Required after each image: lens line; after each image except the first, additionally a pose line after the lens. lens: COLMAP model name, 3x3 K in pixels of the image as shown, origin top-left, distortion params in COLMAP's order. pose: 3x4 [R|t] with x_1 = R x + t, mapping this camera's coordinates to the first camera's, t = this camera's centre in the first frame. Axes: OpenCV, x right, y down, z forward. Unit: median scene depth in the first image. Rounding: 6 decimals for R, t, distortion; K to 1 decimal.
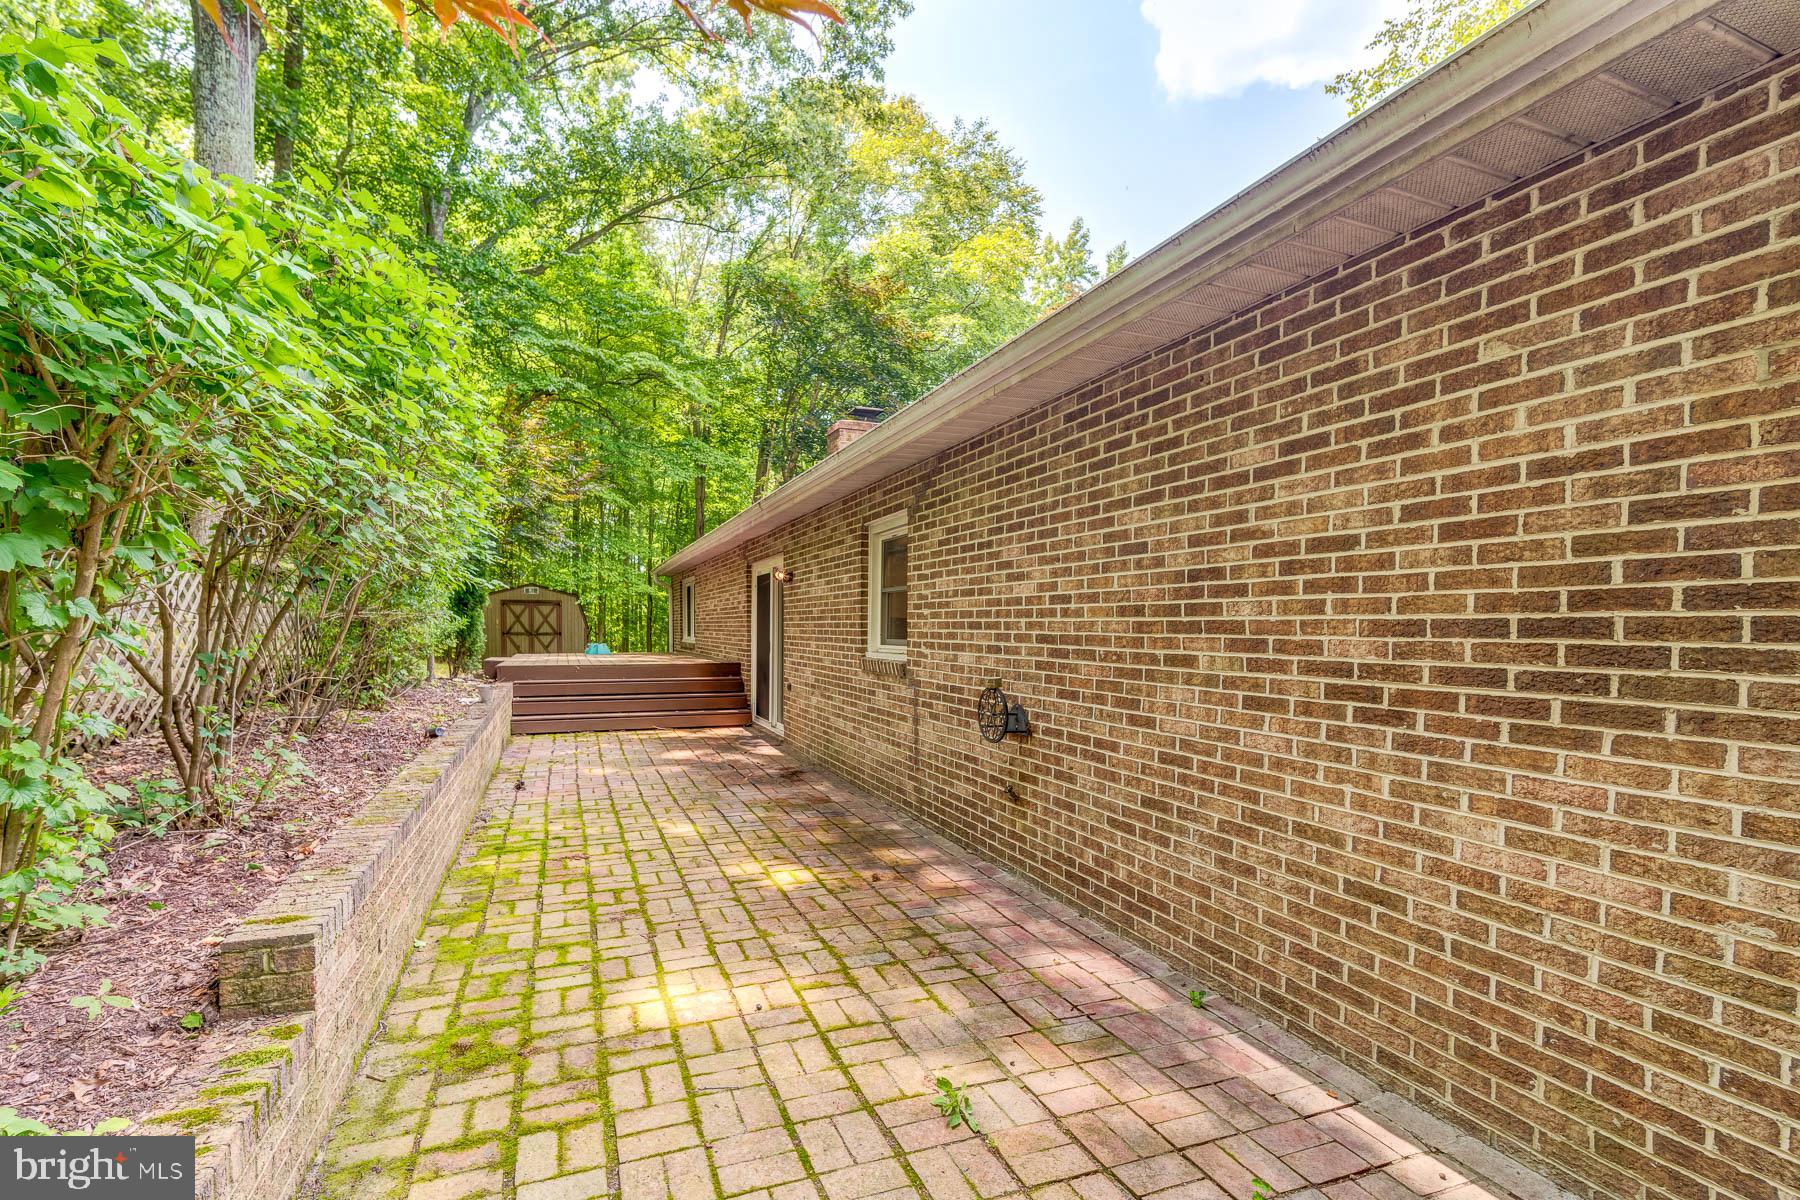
lens RADIAL K [[796.3, 0, 866.1], [0, 796.3, 668.6], [0, 0, 1]] dist [-0.000124, 0.000156]
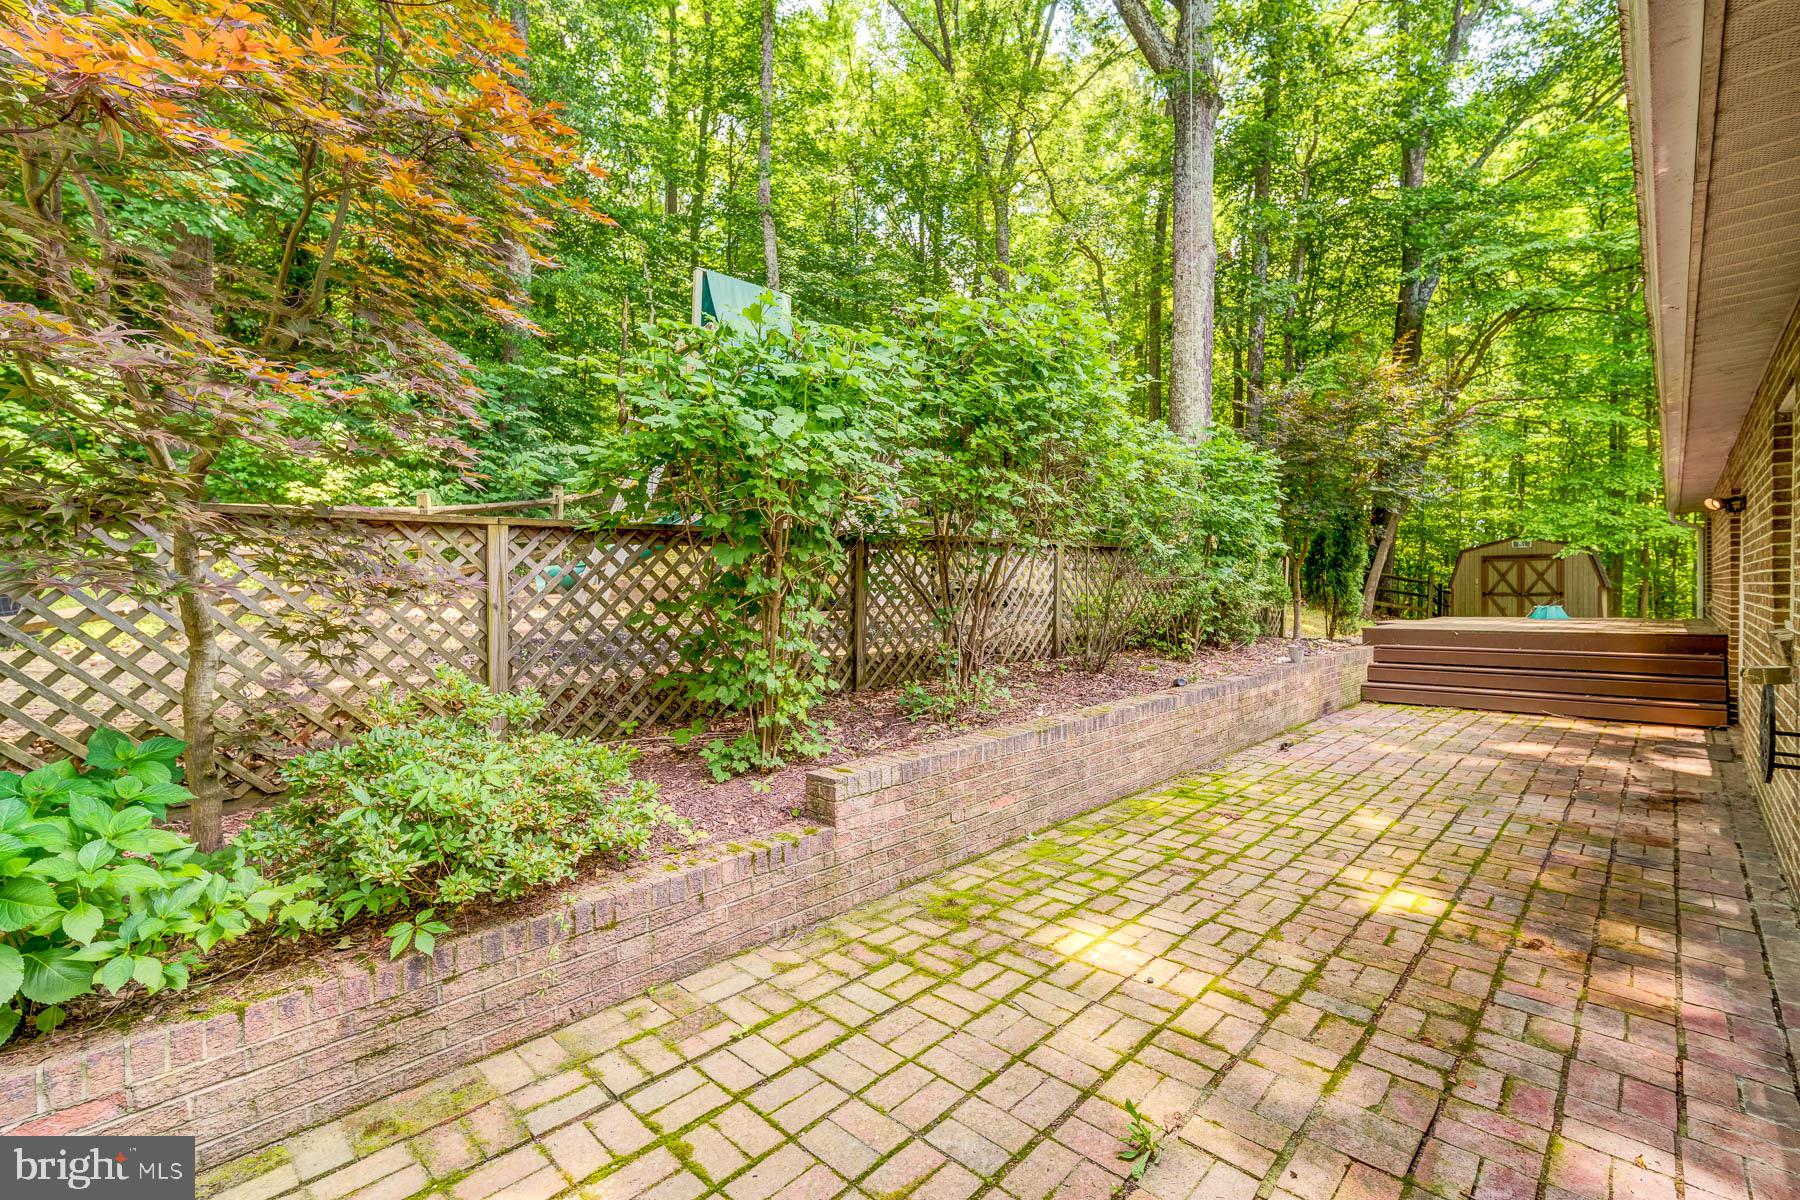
lens RADIAL K [[787.7, 0, 897.6], [0, 787.7, 579.2], [0, 0, 1]] dist [0.001351, 0.000497]
pose [[0.436320, -0.021899, -0.899525, 0.477966], [-0.034876, 0.998541, -0.041227, -0.011302], [0.899116, 0.049360, 0.434919, 0.218617]]
